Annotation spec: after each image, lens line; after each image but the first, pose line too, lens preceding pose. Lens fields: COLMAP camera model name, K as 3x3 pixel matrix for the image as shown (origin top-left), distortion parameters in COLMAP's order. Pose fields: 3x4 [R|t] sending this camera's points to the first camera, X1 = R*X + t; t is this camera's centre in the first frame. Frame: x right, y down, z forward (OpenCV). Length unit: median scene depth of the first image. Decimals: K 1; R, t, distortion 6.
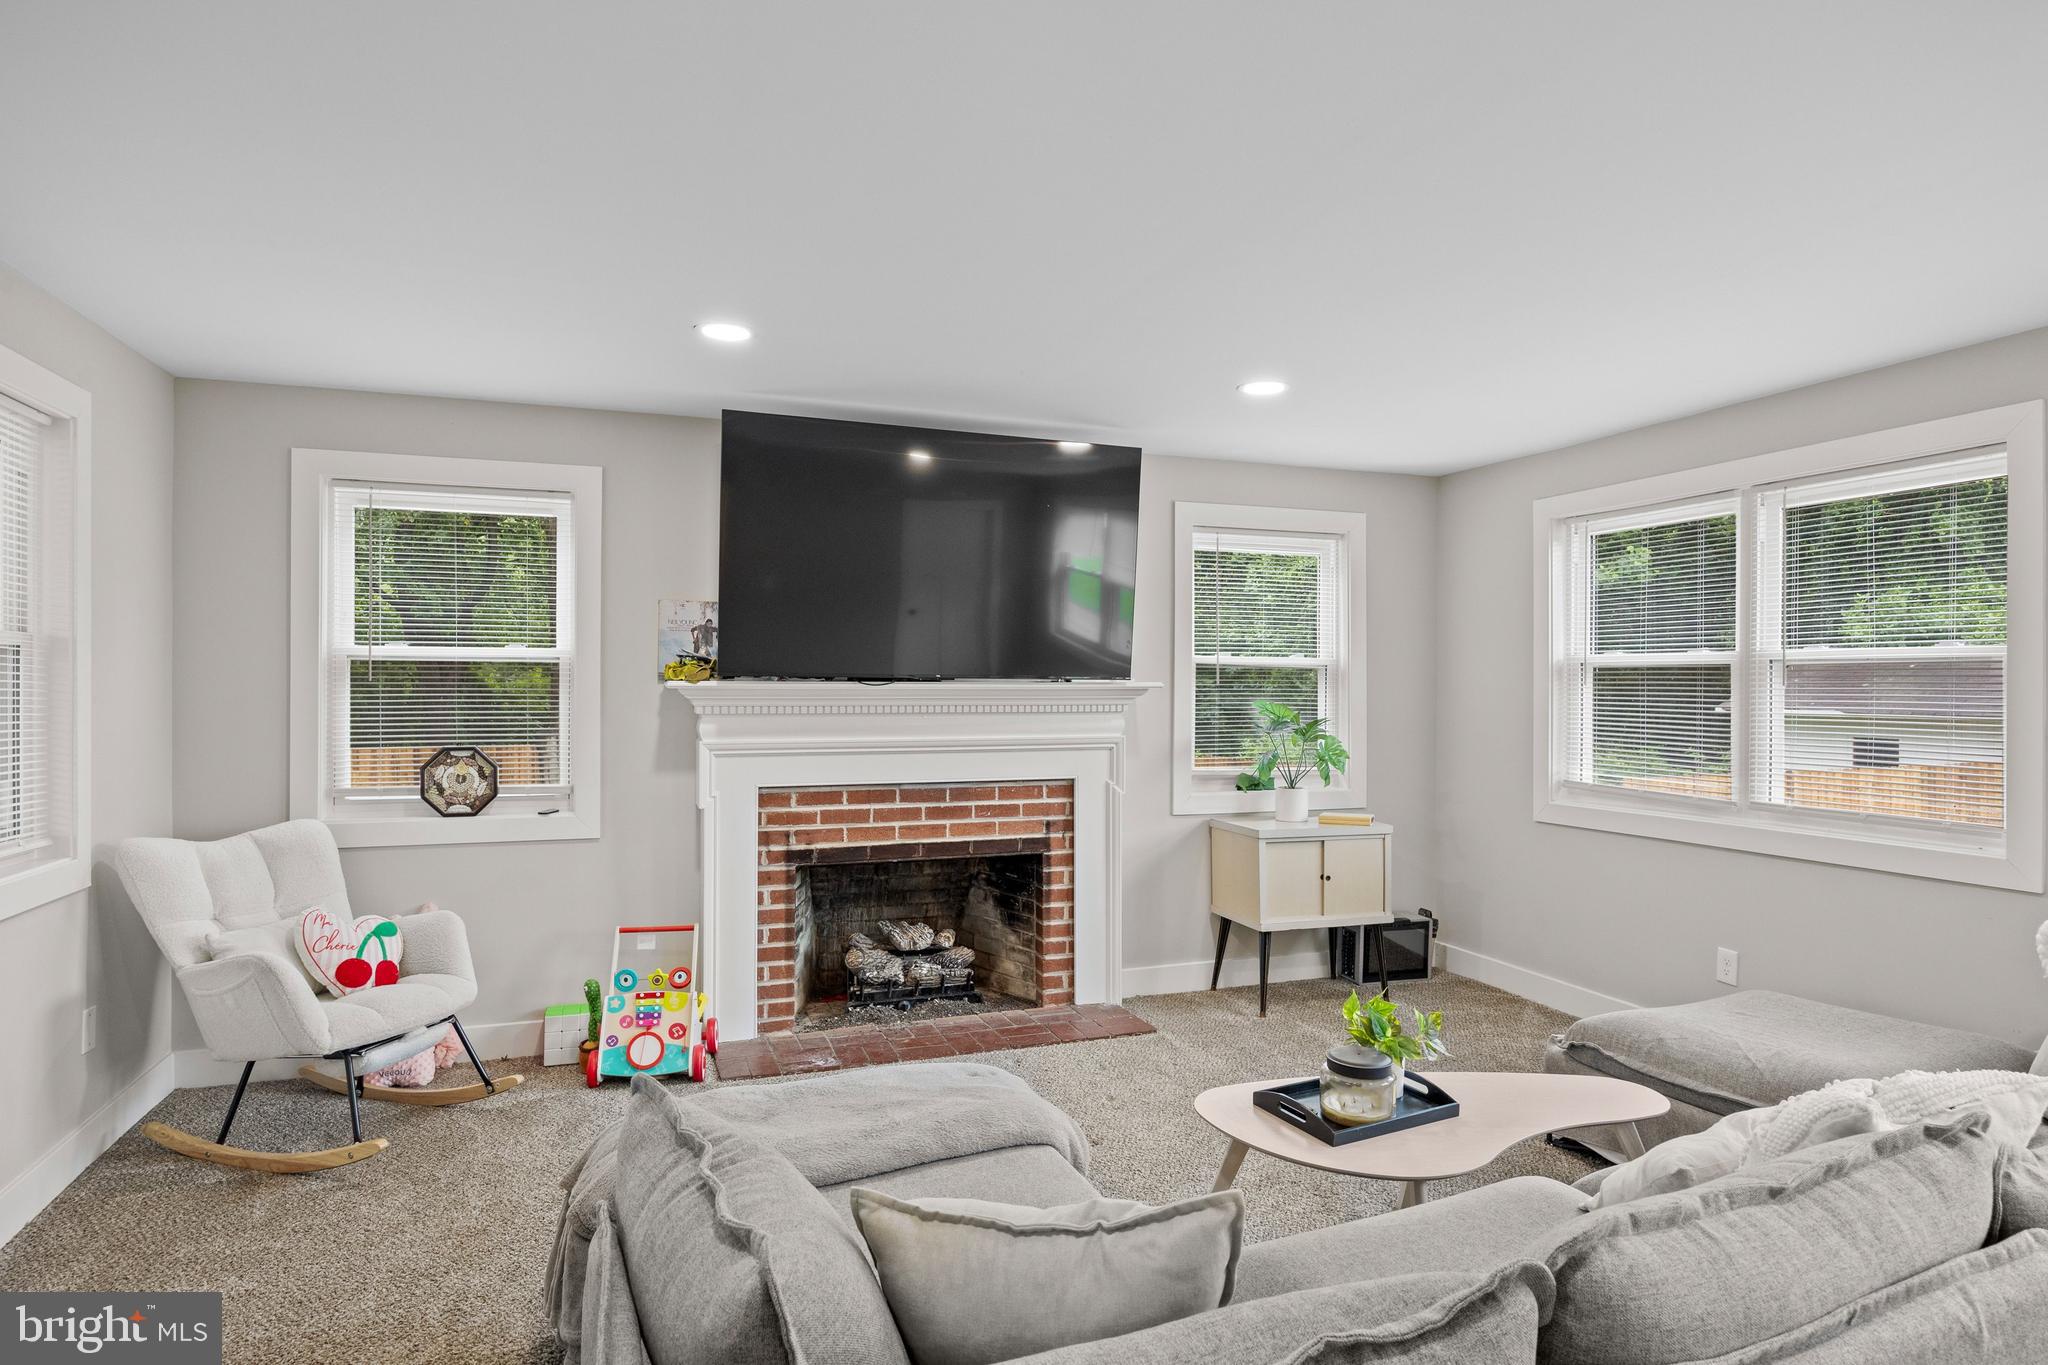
lens RADIAL K [[1152.7, 0, 1018.8], [0, 1152.7, 684.1], [0, 0, 1]] dist [-0.003148, 0.001253]
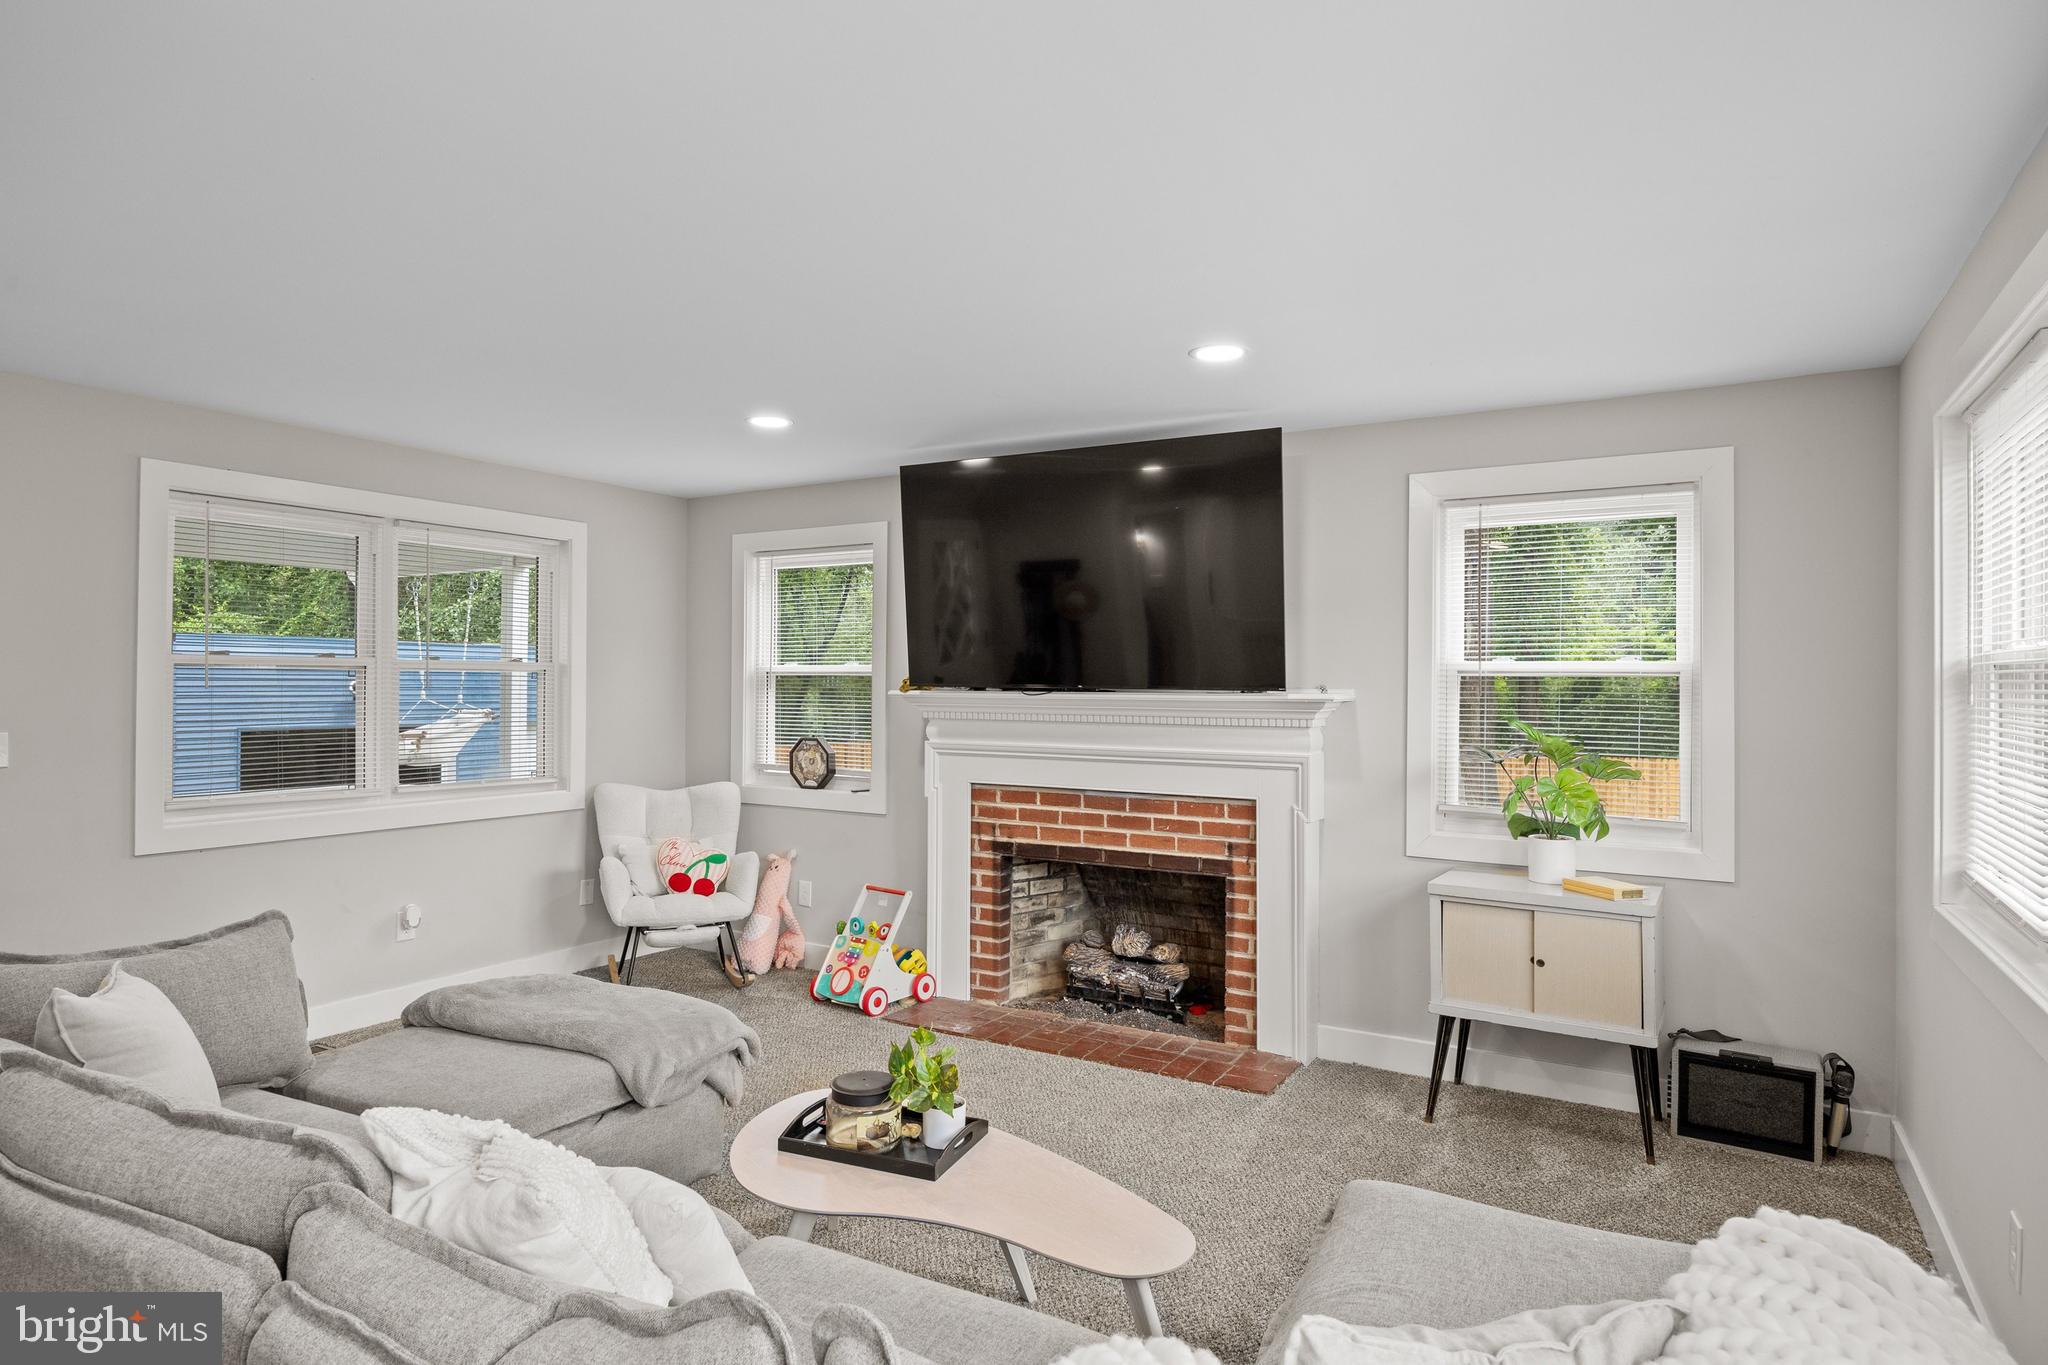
lens RADIAL K [[1152.7, 0, 1013.9], [0, 1152.7, 678.8], [0, 0, 1]] dist [-0.003148, 0.001253]
pose [[0.625377, -0.005274, -0.780305, 0.663644], [-0.005838, 0.999918, -0.011437, -0.001691], [0.780301, 0.011708, 0.625295, 0.293844]]
